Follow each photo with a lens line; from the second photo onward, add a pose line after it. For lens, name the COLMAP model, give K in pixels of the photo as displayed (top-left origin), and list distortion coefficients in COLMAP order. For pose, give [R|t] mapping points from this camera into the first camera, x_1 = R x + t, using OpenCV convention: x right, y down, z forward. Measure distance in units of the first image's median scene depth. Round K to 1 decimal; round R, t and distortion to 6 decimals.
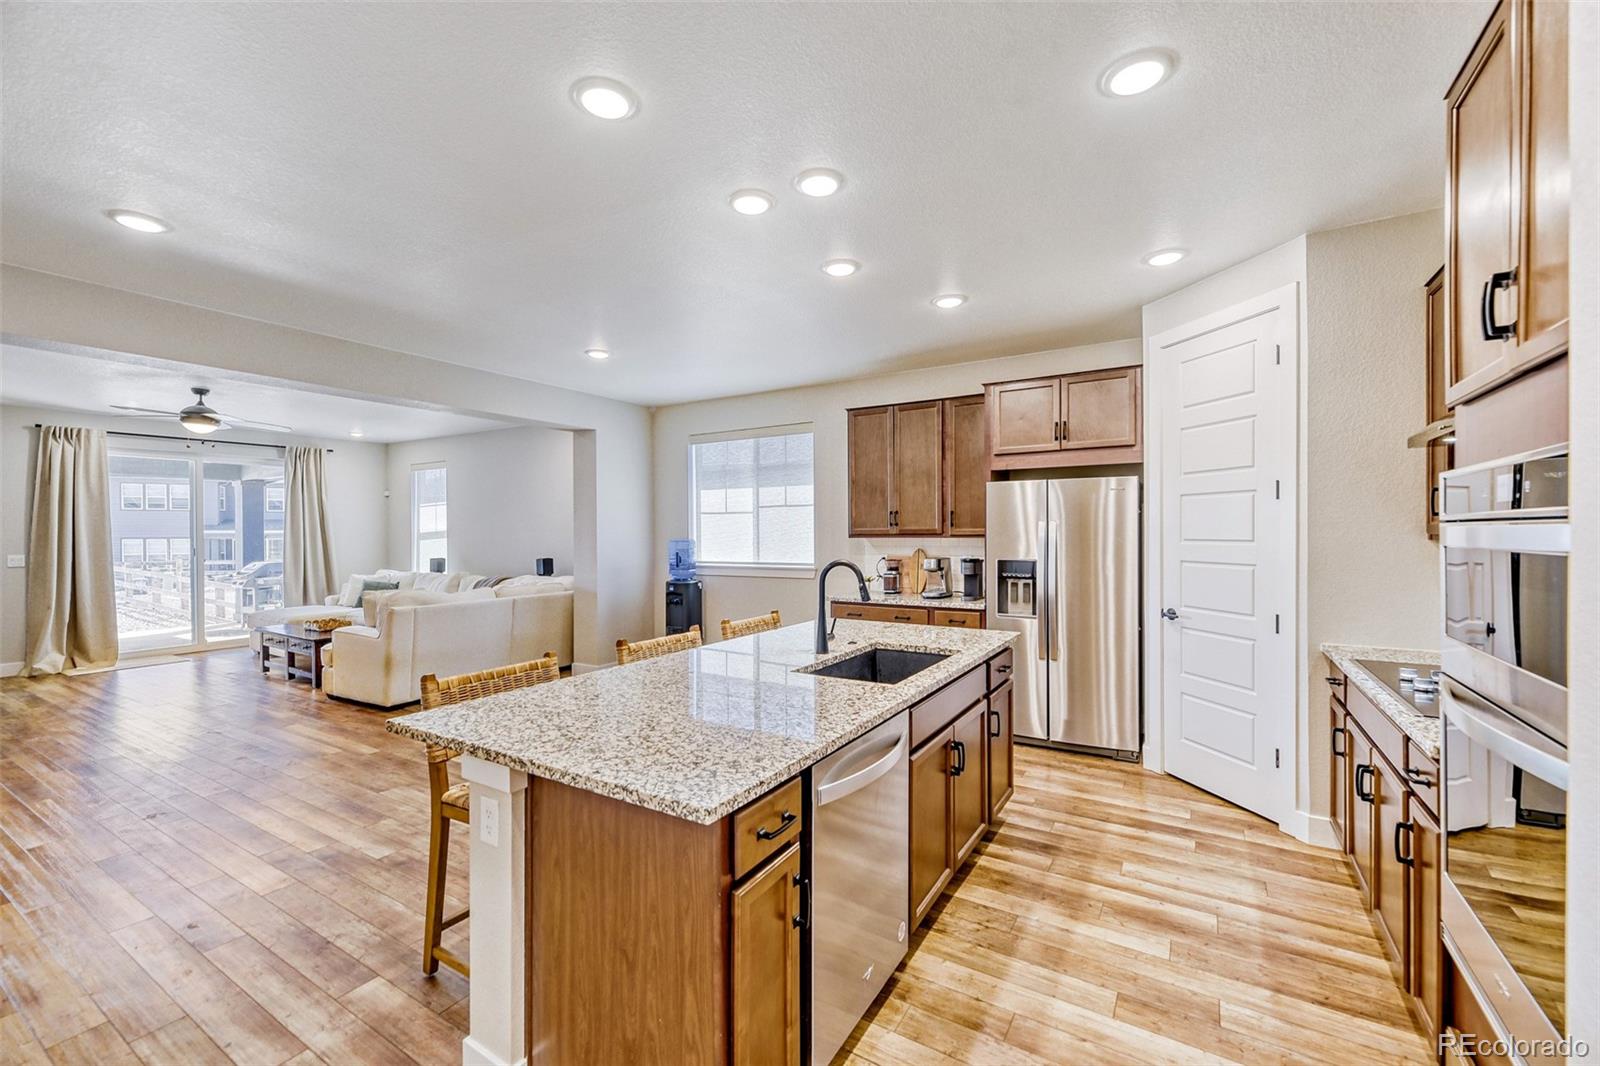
lens RADIAL K [[666.7, 0, 800.8], [0, 666.7, 537.7], [0, 0, 1]] dist [0.009255, -0.000396]
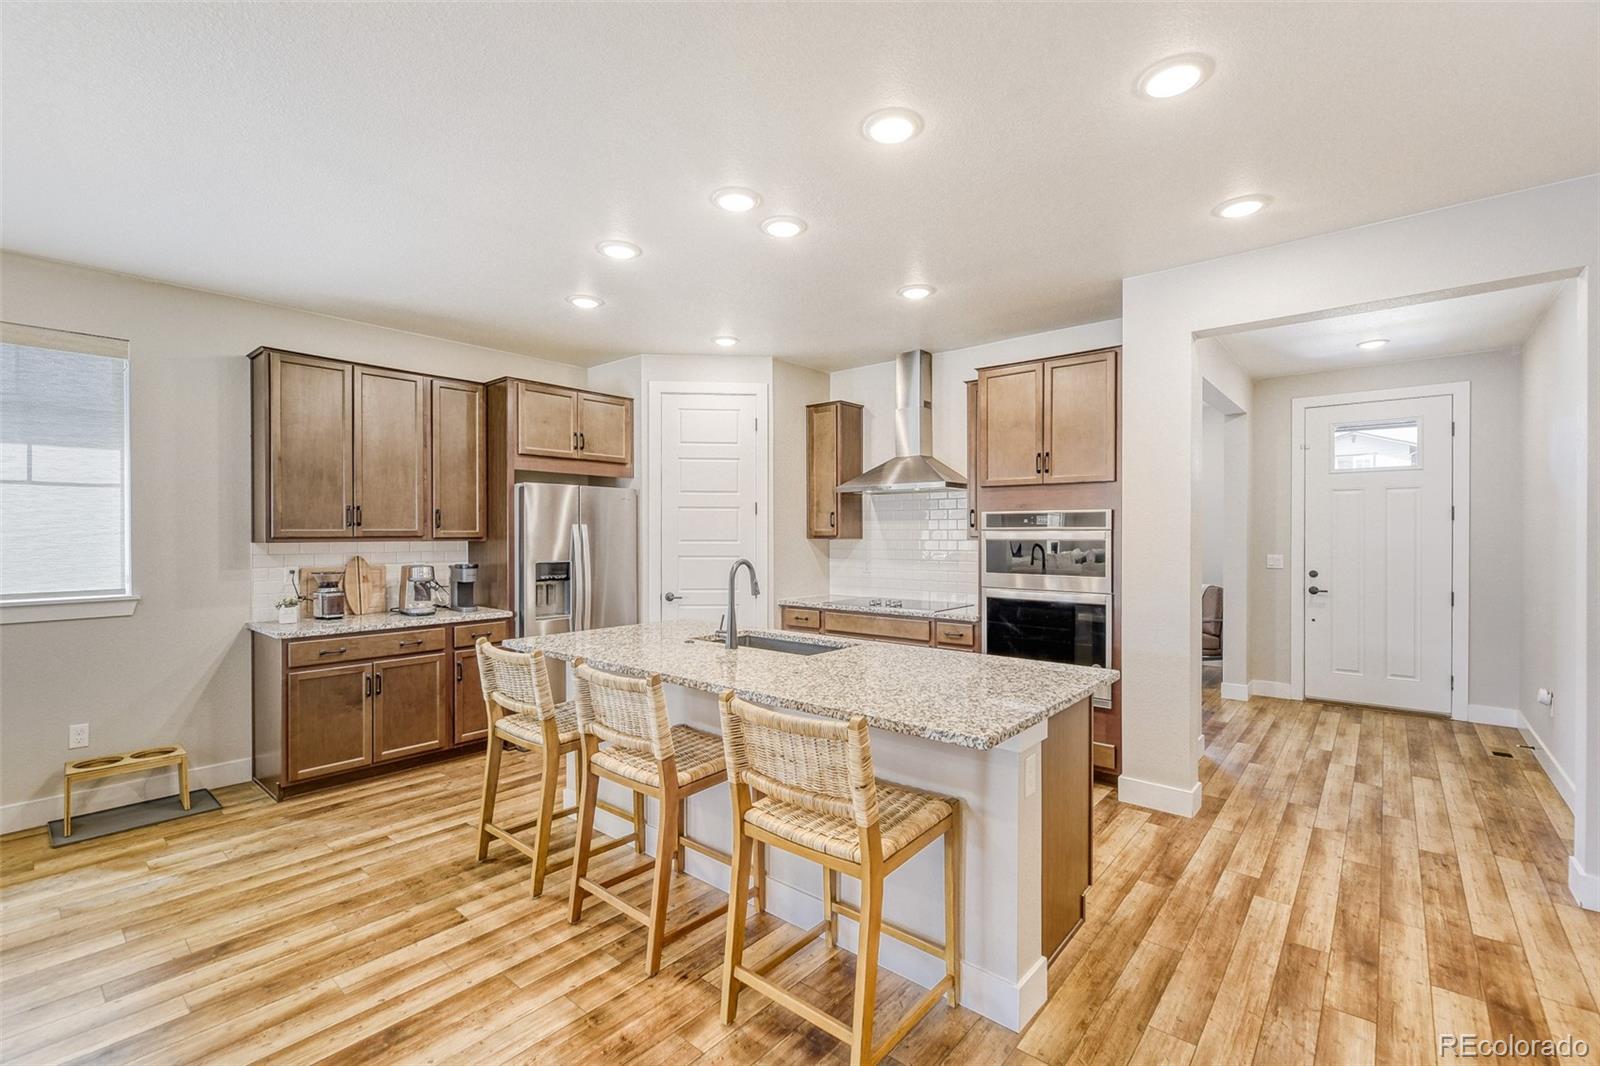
lens RADIAL K [[696.7, 0, 800.0], [0, 696.7, 533.0], [0, 0, 1]] dist [-0.001319, 0.000171]
pose [[0.153311, 0.003537, 0.988172, -0.457226], [0.007954, 0.999957, -0.004814, -0.001619], [-0.988146, 0.008598, 0.153277, 0.319024]]
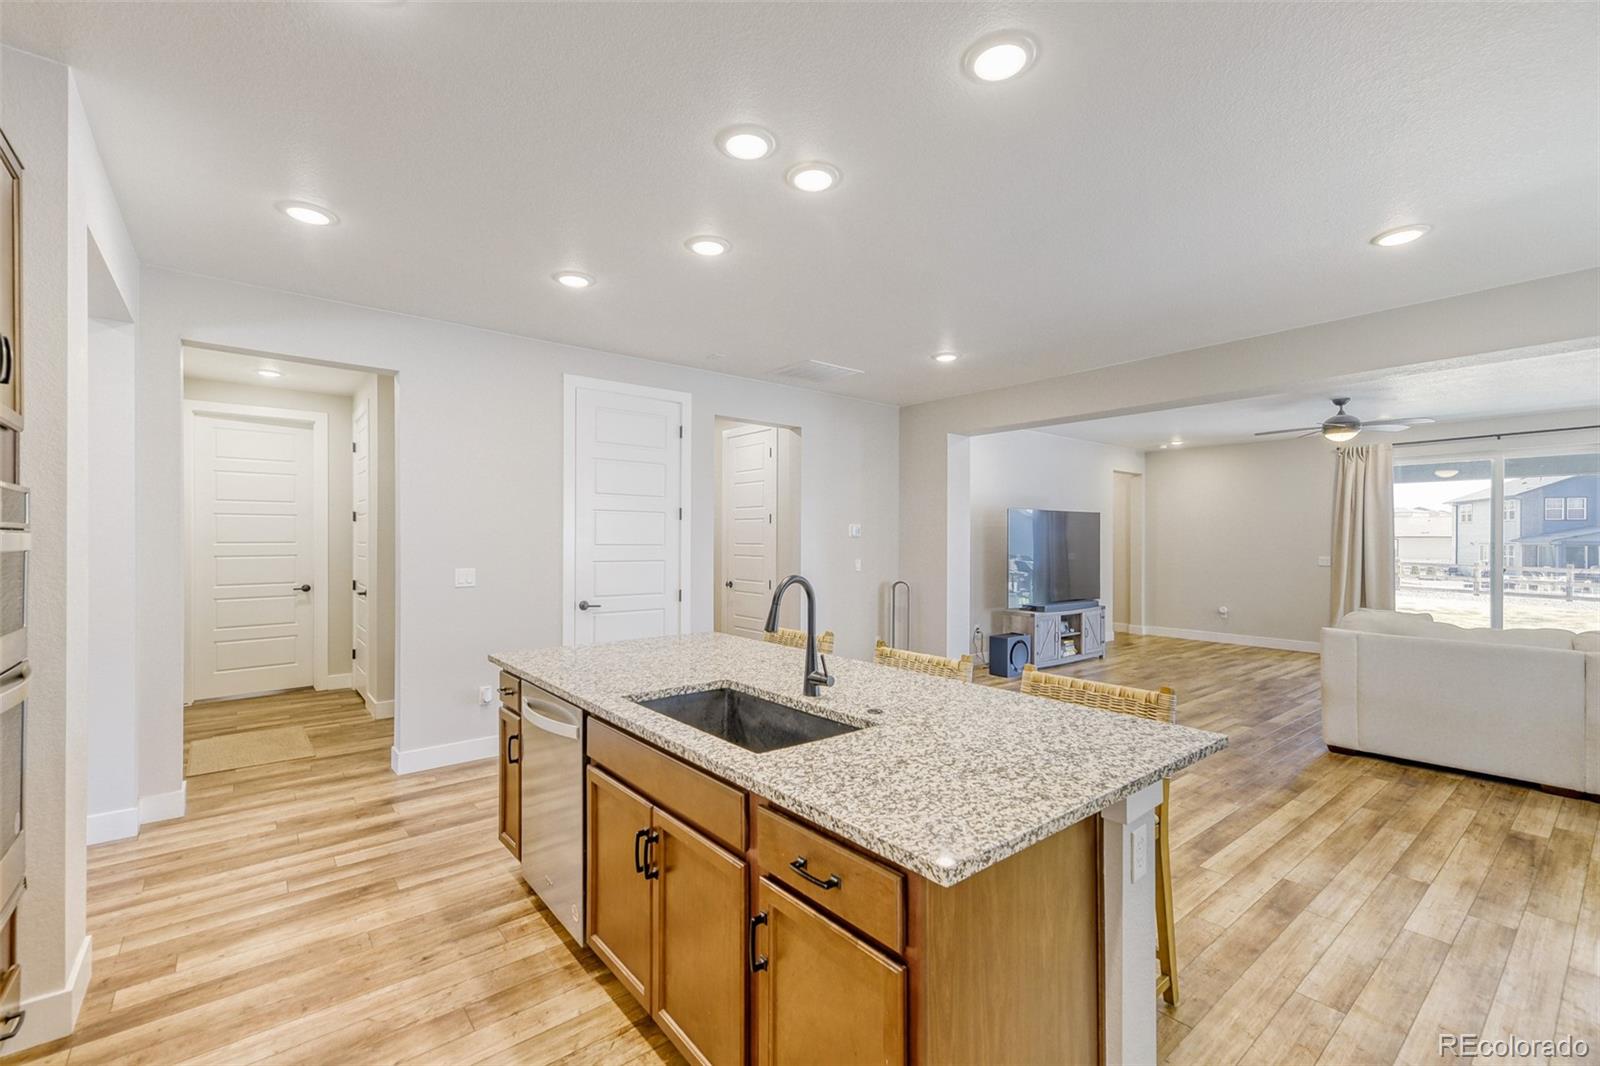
lens RADIAL K [[661.9, 0, 800.3], [0, 661.9, 551.0], [0, 0, 1]] dist [-0.000649, 0.000194]
pose [[-0.347771, 0.018473, -0.937397, 0.326662], [-0.009873, 0.999678, 0.023363, -0.002782], [0.937527, 0.017380, -0.347477, 0.553193]]
